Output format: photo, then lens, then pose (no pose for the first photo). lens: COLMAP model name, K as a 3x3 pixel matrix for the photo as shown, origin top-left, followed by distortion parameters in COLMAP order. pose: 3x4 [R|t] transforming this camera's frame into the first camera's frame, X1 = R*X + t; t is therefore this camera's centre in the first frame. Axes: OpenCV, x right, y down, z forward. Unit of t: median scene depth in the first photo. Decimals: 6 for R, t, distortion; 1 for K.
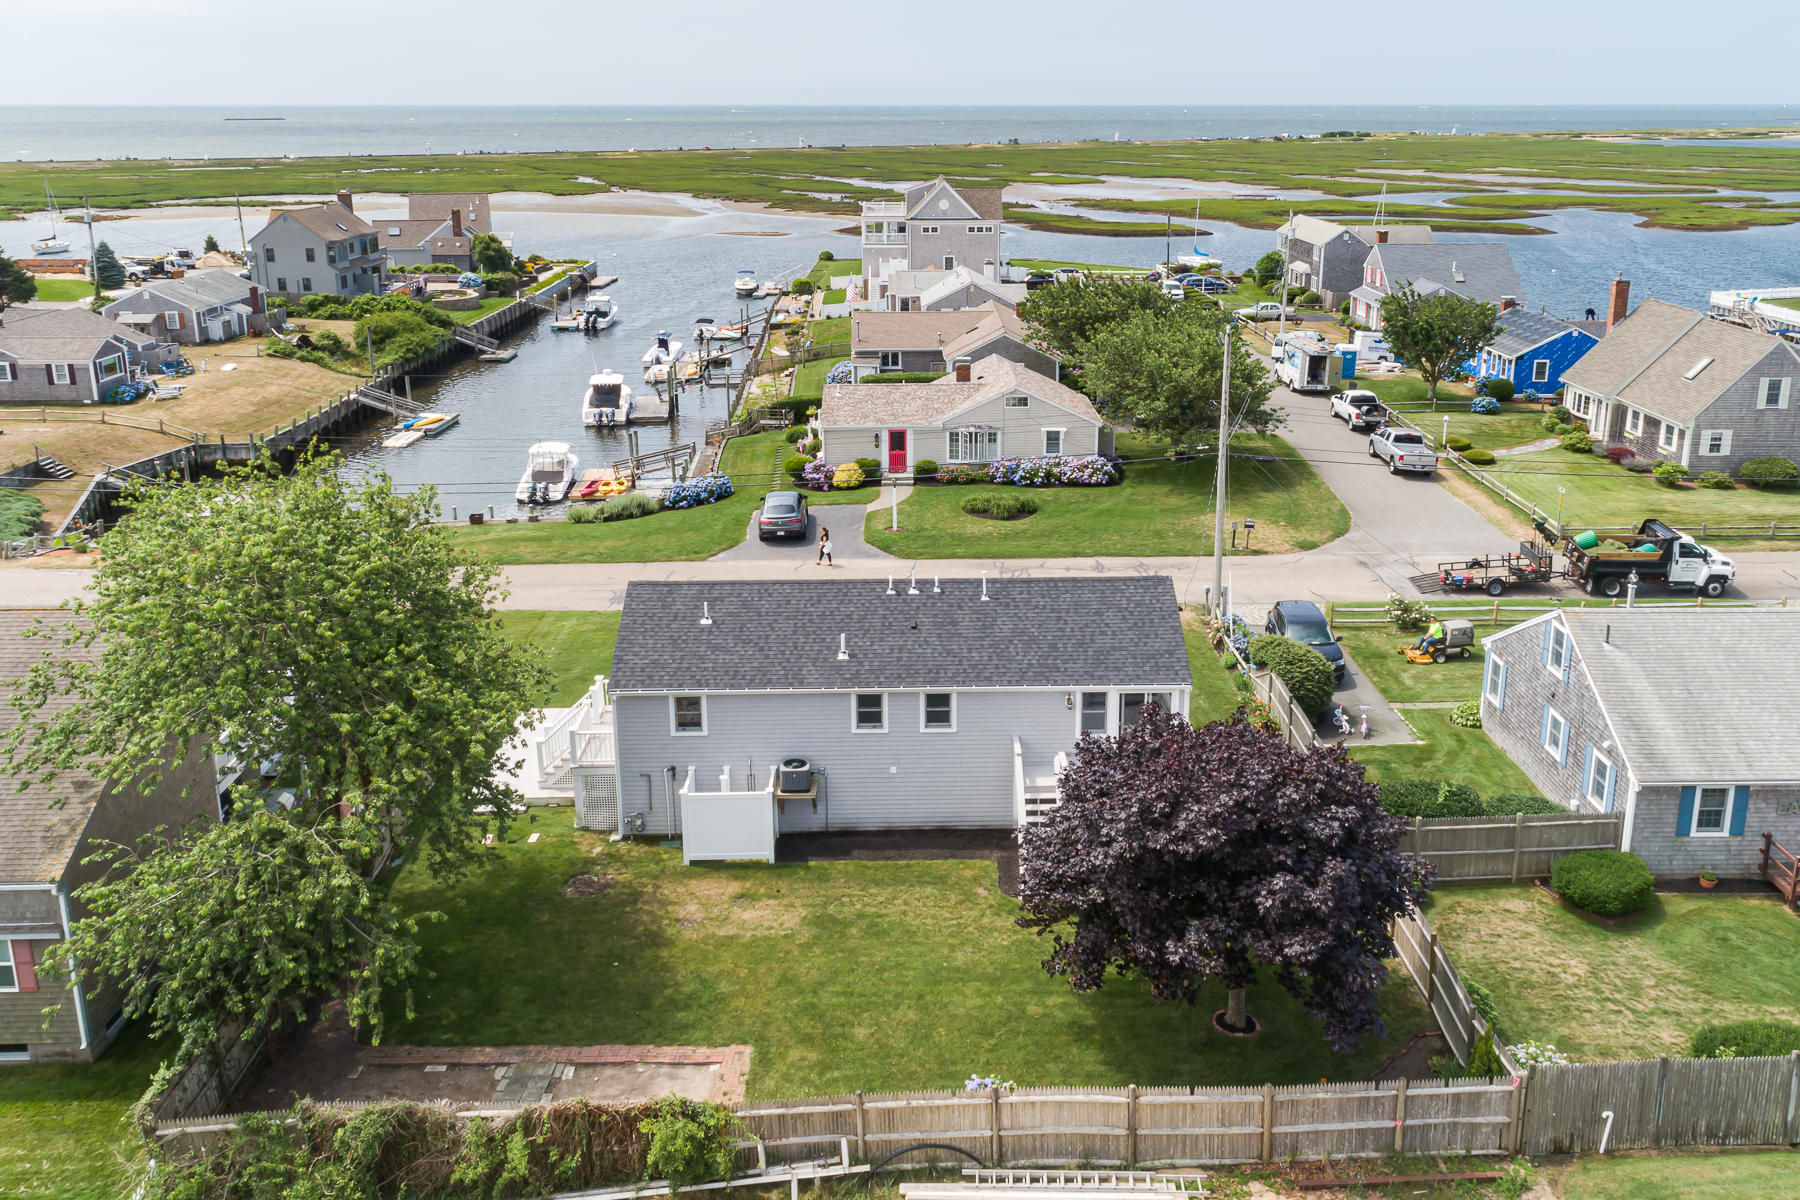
lens RADIAL K [[1509.9, 0, 952.8], [0, 1509.9, 461.9], [0, 0, 1]] dist [0.009850, 0.006626]
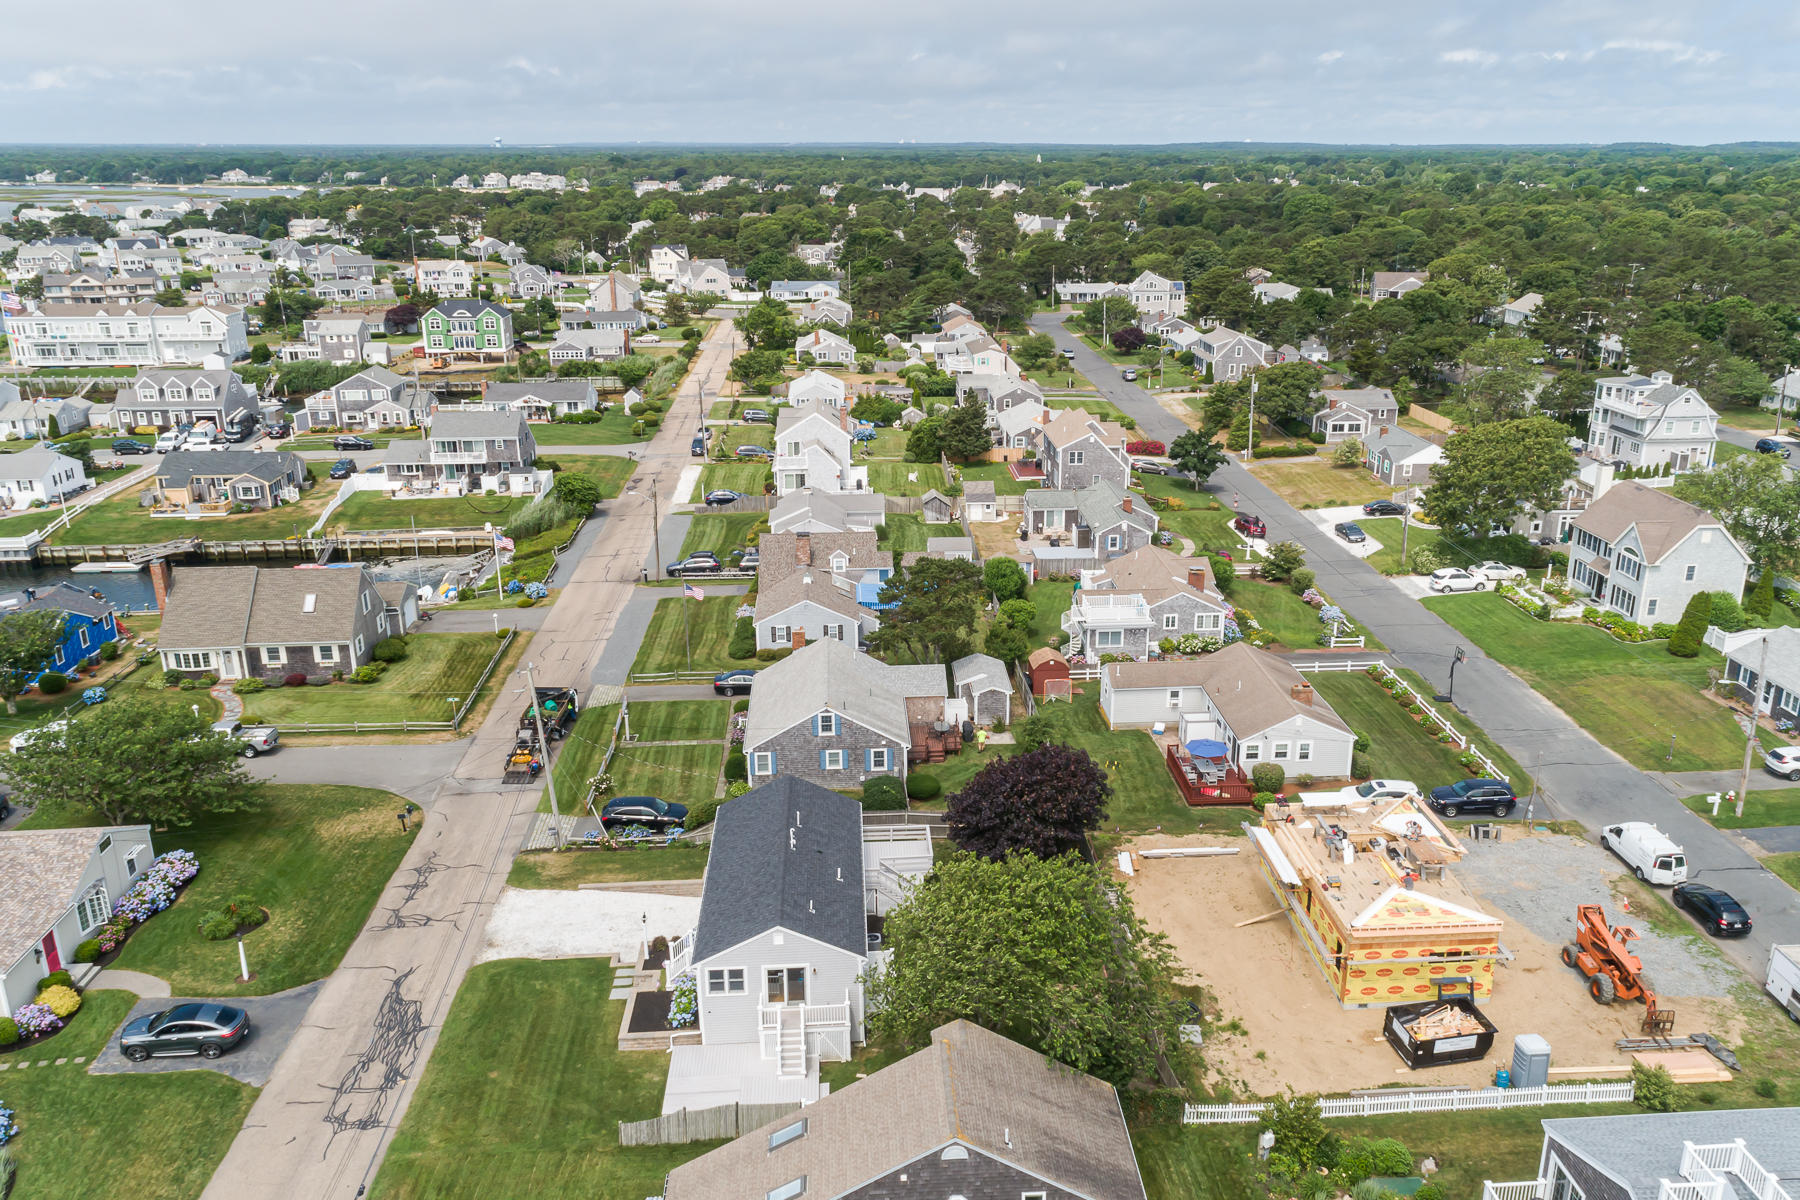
lens RADIAL K [[1413.0, 0, 938.0], [0, 1413.0, 600.9], [0, 0, 1]] dist [0.016285, 0.003698]
pose [[-0.041793, -0.308399, 0.950338, -0.814937], [0.235260, 0.921388, 0.309350, -0.346032], [-0.971034, 0.236505, 0.034047, 0.396206]]
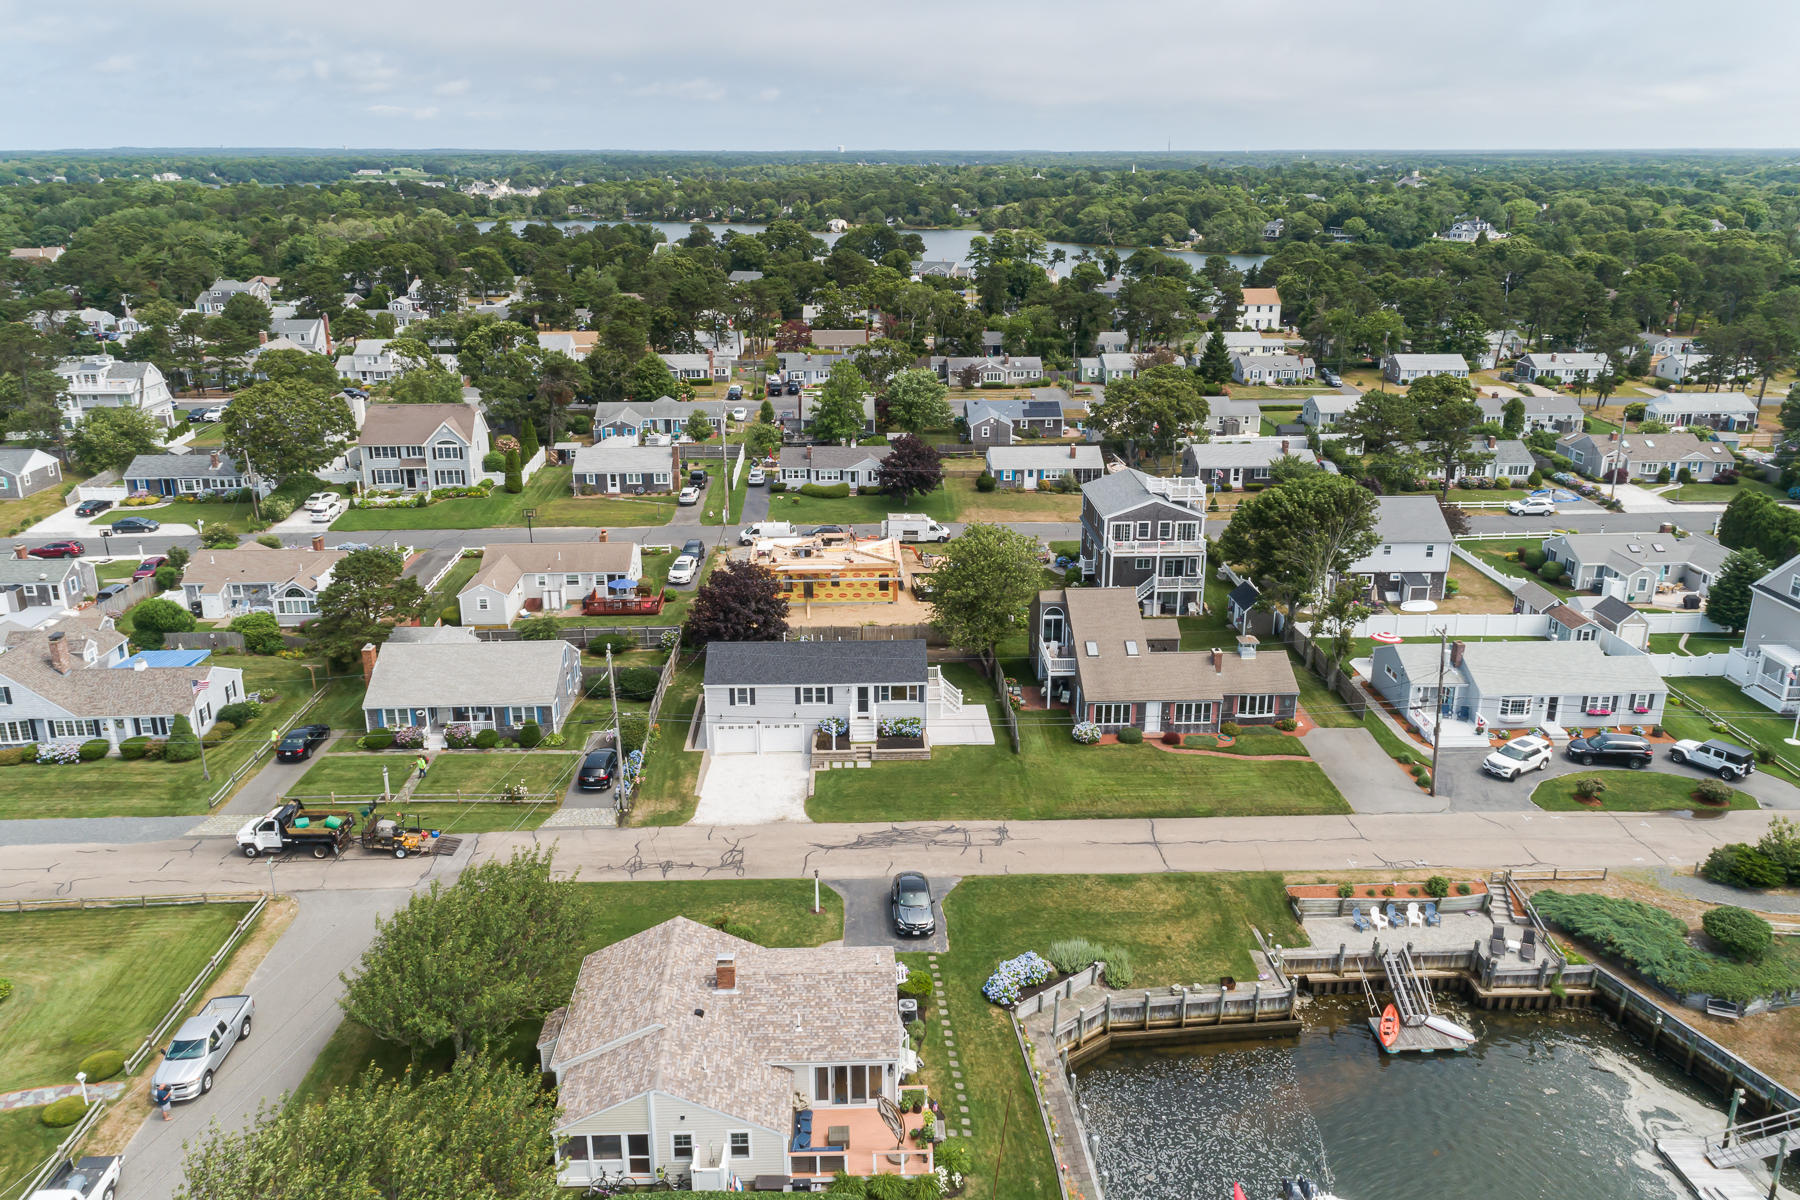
lens RADIAL K [[1350.5, 0, 900.0], [0, 1350.5, 600.0], [0, 0, 1]] dist [0.015598, 0.002440]
pose [[-0.999972, 0.003866, -0.006338, -0.086784], [-0.000118, 0.845378, 0.534168, -0.650725], [0.007423, 0.534154, -0.845355, 1.582285]]
